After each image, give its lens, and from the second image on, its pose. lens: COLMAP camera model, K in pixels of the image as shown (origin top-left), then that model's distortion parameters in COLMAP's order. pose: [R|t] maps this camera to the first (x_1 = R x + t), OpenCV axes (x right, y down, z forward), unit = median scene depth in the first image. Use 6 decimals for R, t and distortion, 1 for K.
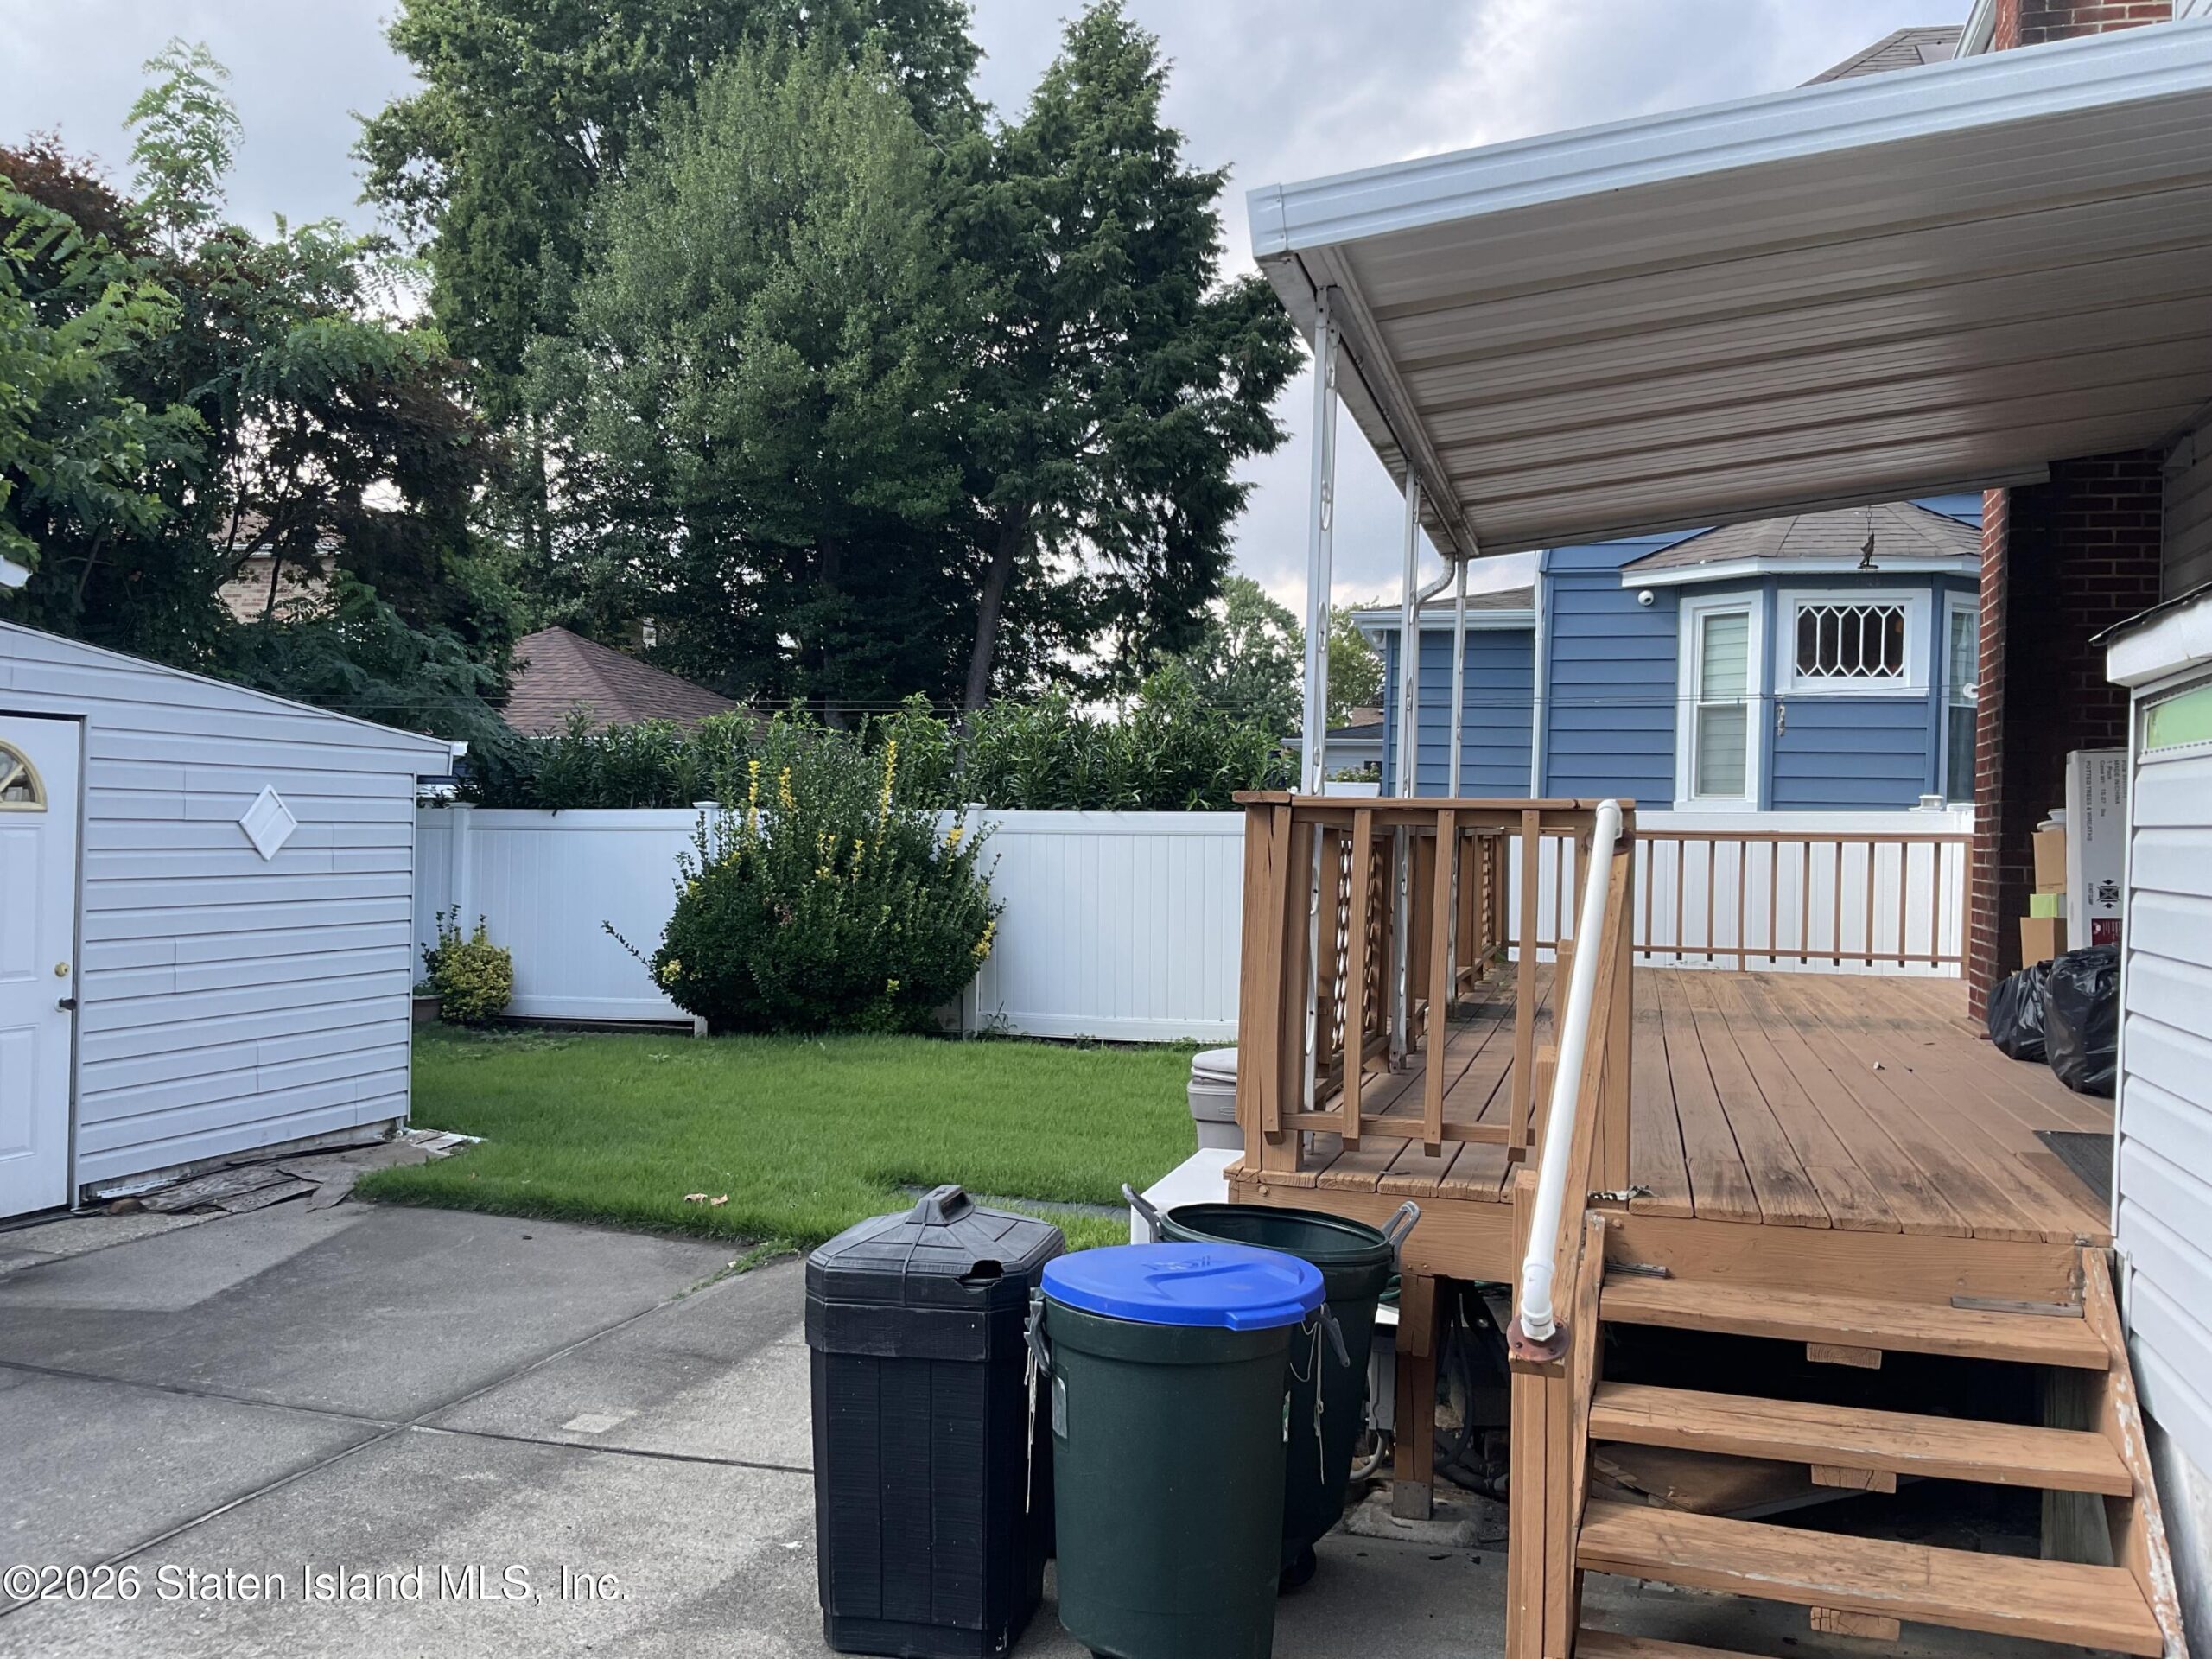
lens RADIAL K [[1822.0, 0, 1097.9], [0, 1822.0, 822.5], [0, 0, 1]] dist [0.101284, -0.206411]
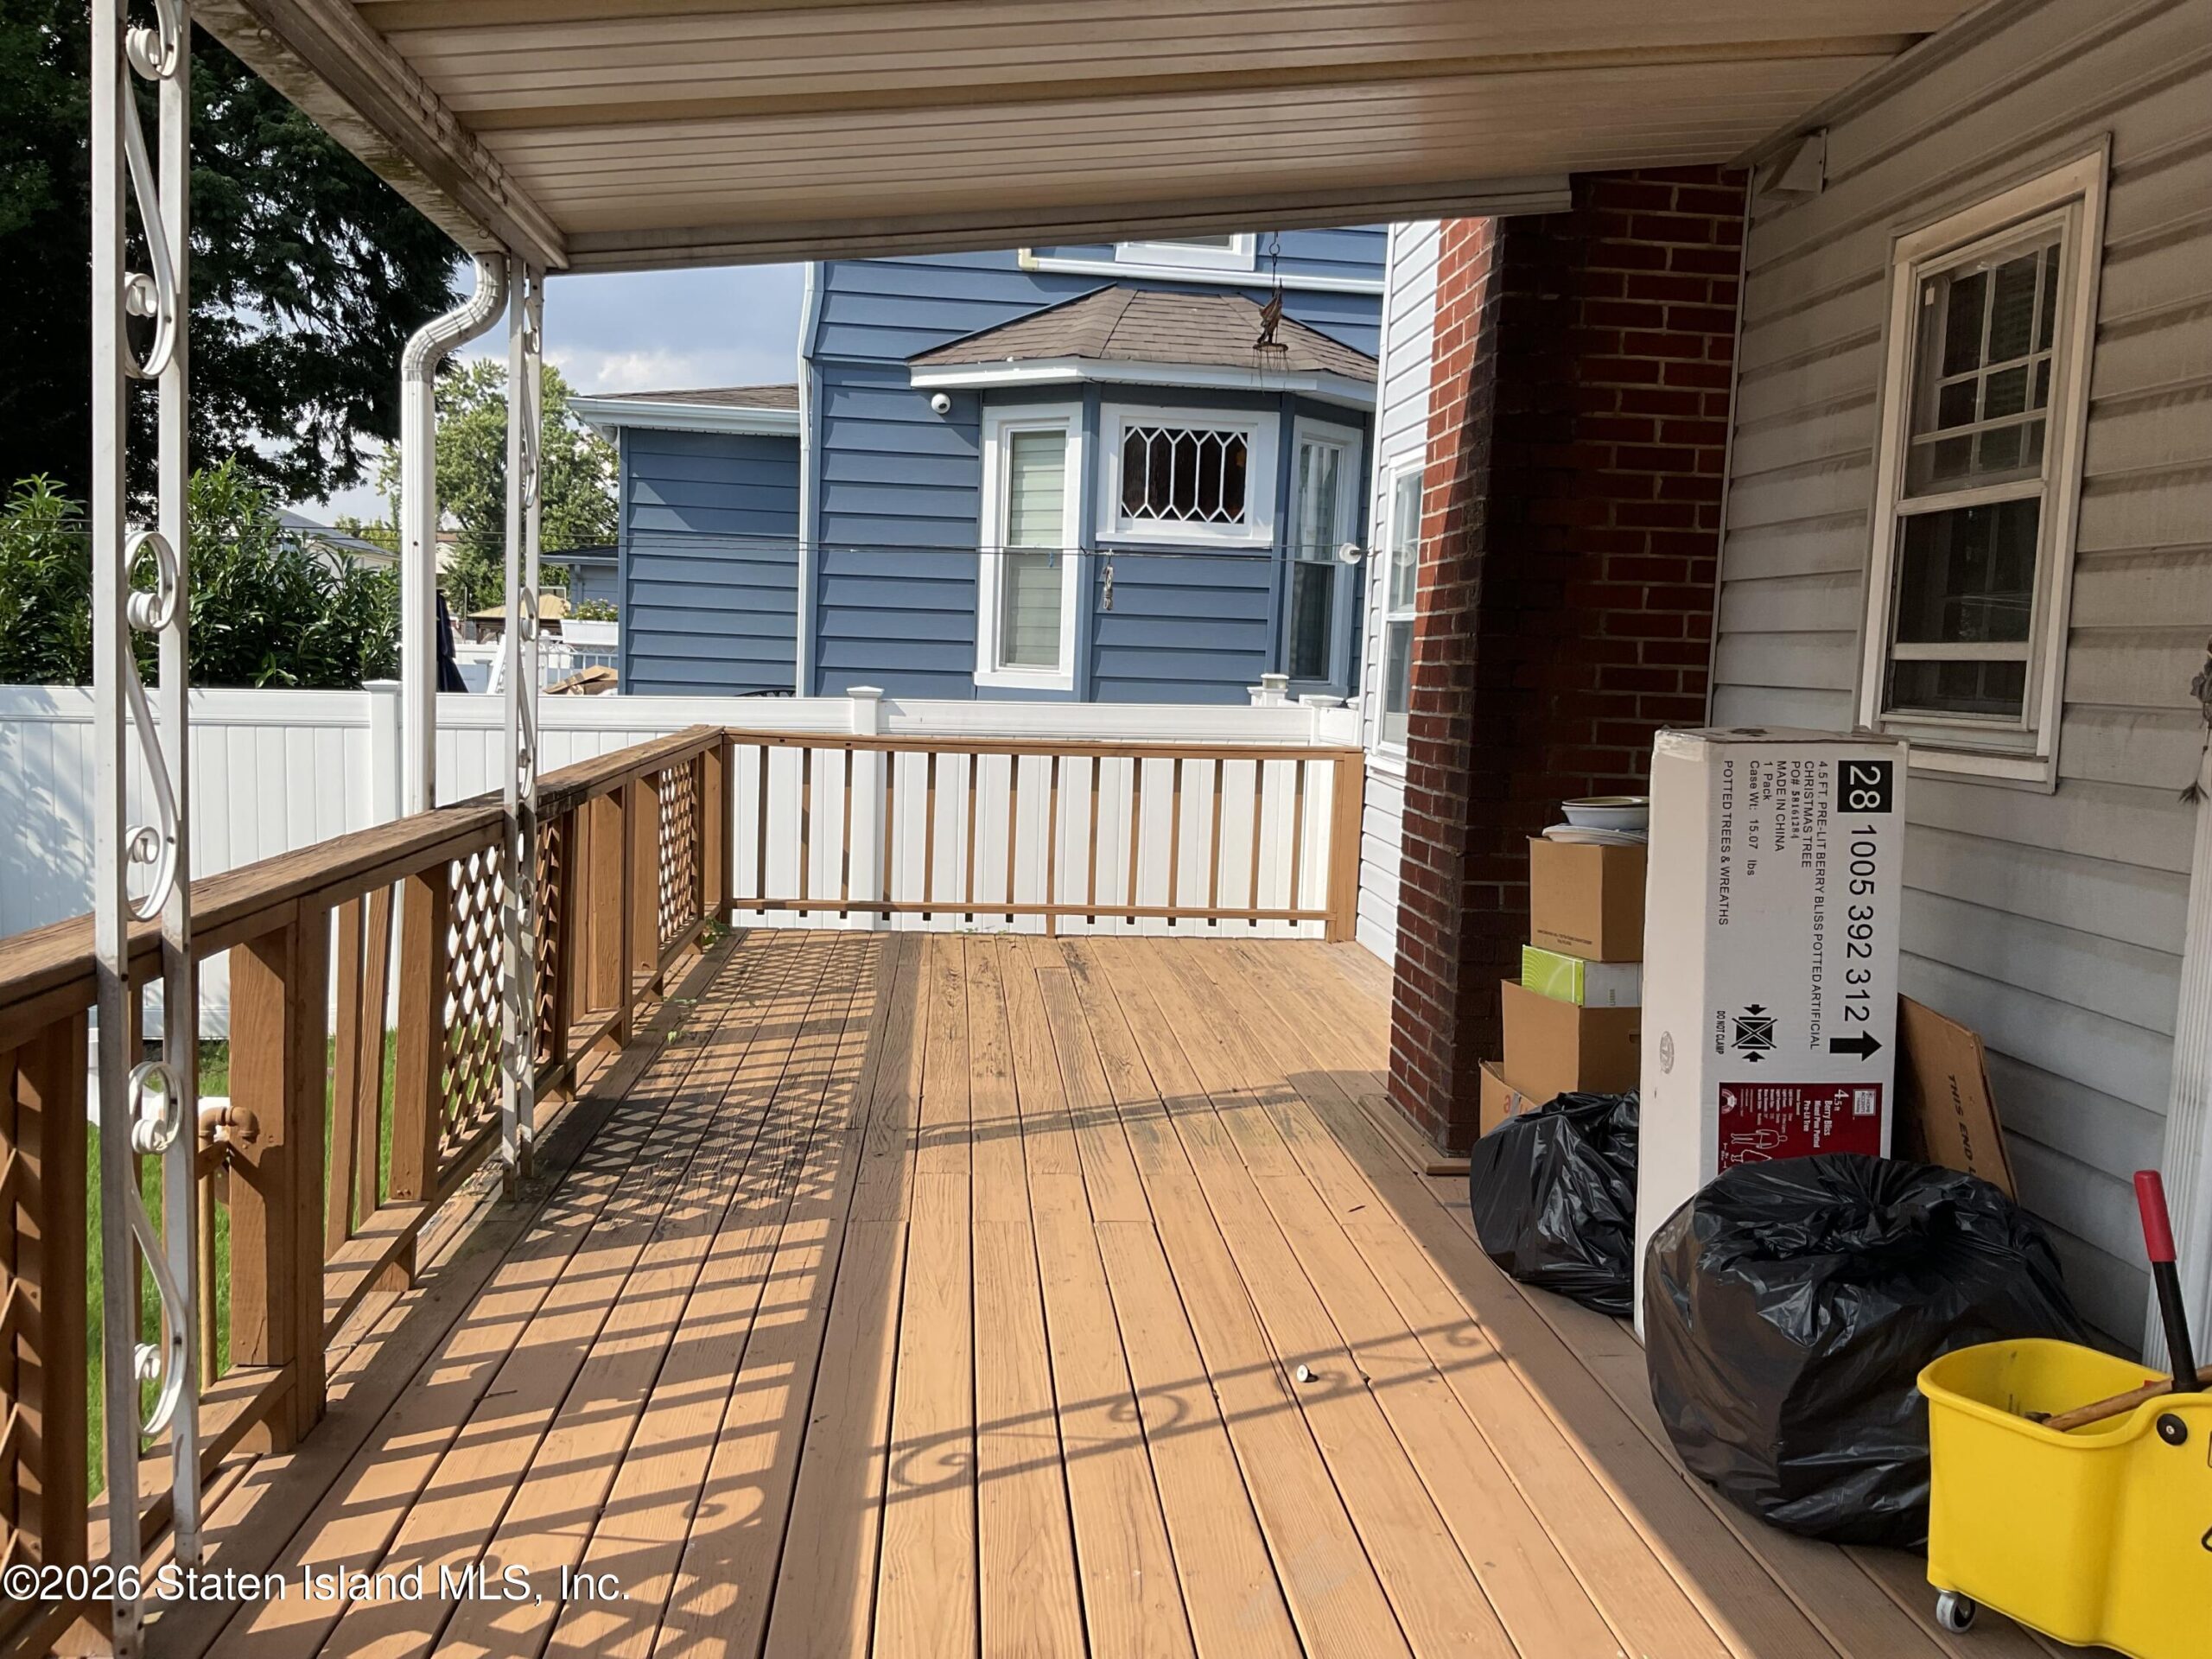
lens RADIAL K [[1831.5, 0, 1074.7], [0, 1831.5, 830.7], [0, 0, 1]] dist [0.130877, -0.223351]
pose [[0.939884, -0.020423, 0.340882, 0.096497], [-0.015776, 0.994548, 0.103082, -0.028830], [-0.341129, -0.102263, 0.934437, 0.277082]]
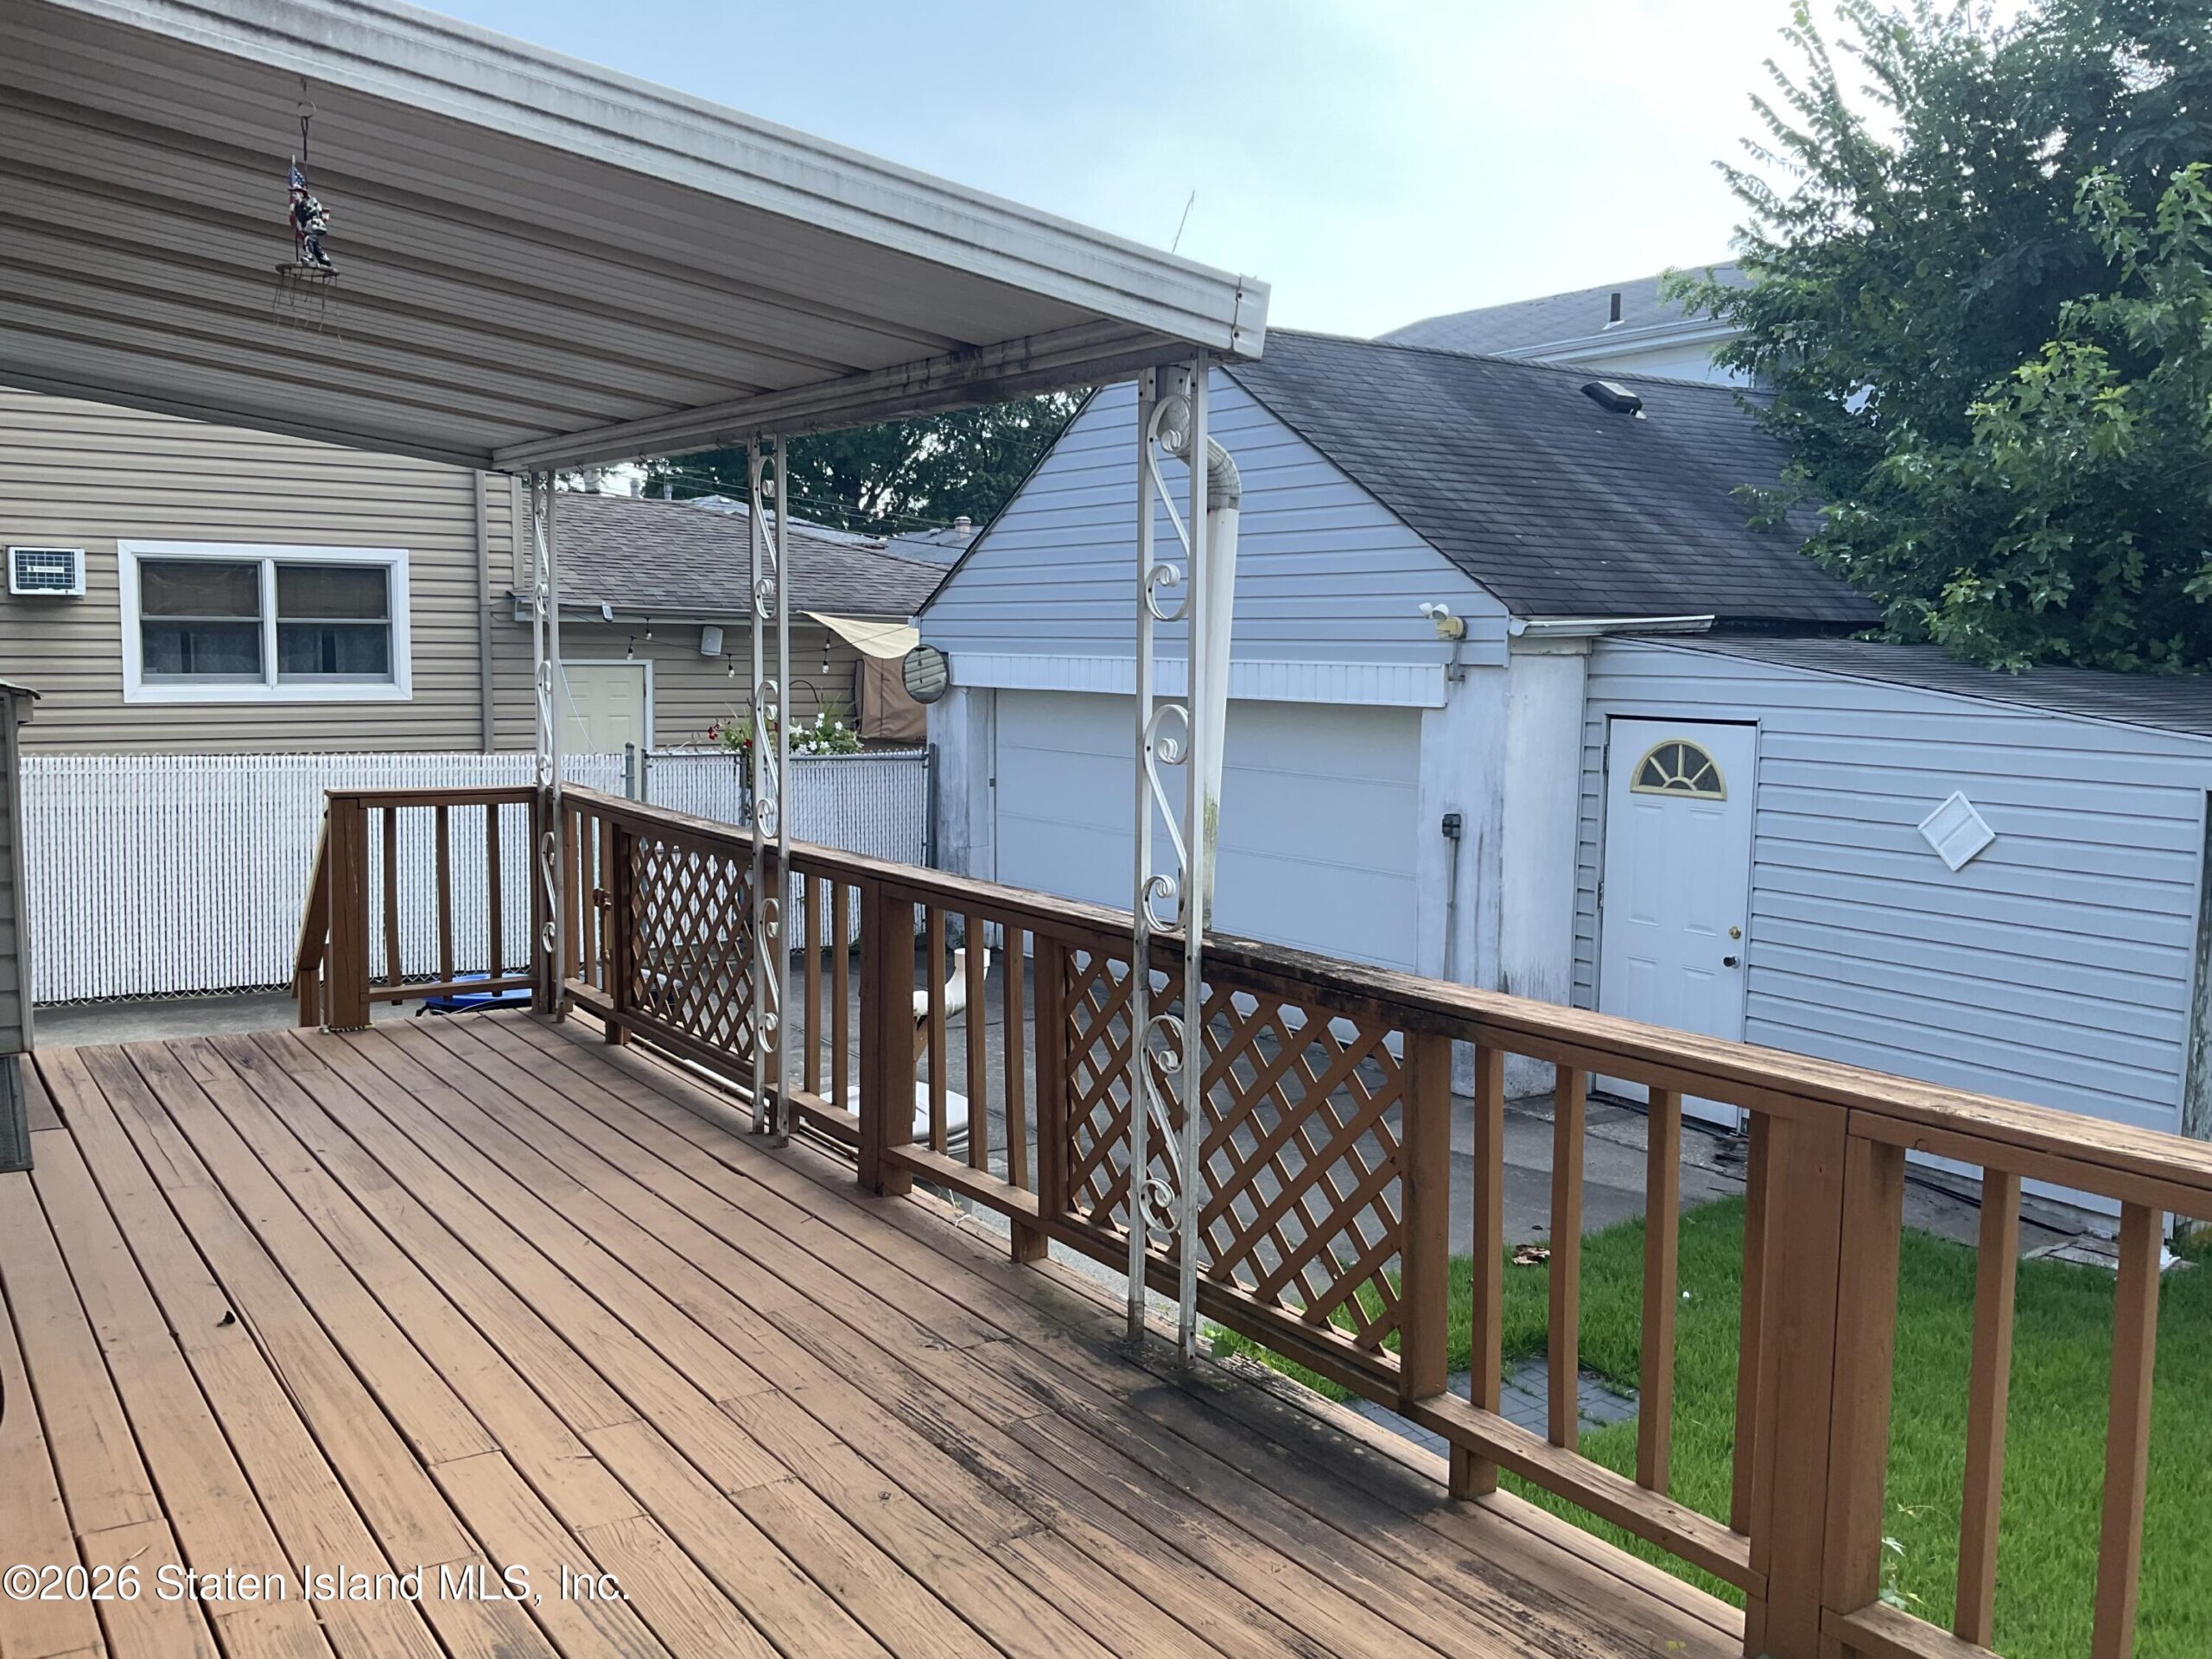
lens RADIAL K [[1801.5, 0, 1106.0], [0, 1801.5, 829.5], [0, 0, 1]] dist [0.076246, -0.172886]
pose [[-0.614578, 0.040957, -0.787792, 0.333603], [-0.034166, 0.996332, 0.078453, -0.035715], [0.788116, 0.075131, -0.610924, 0.747742]]
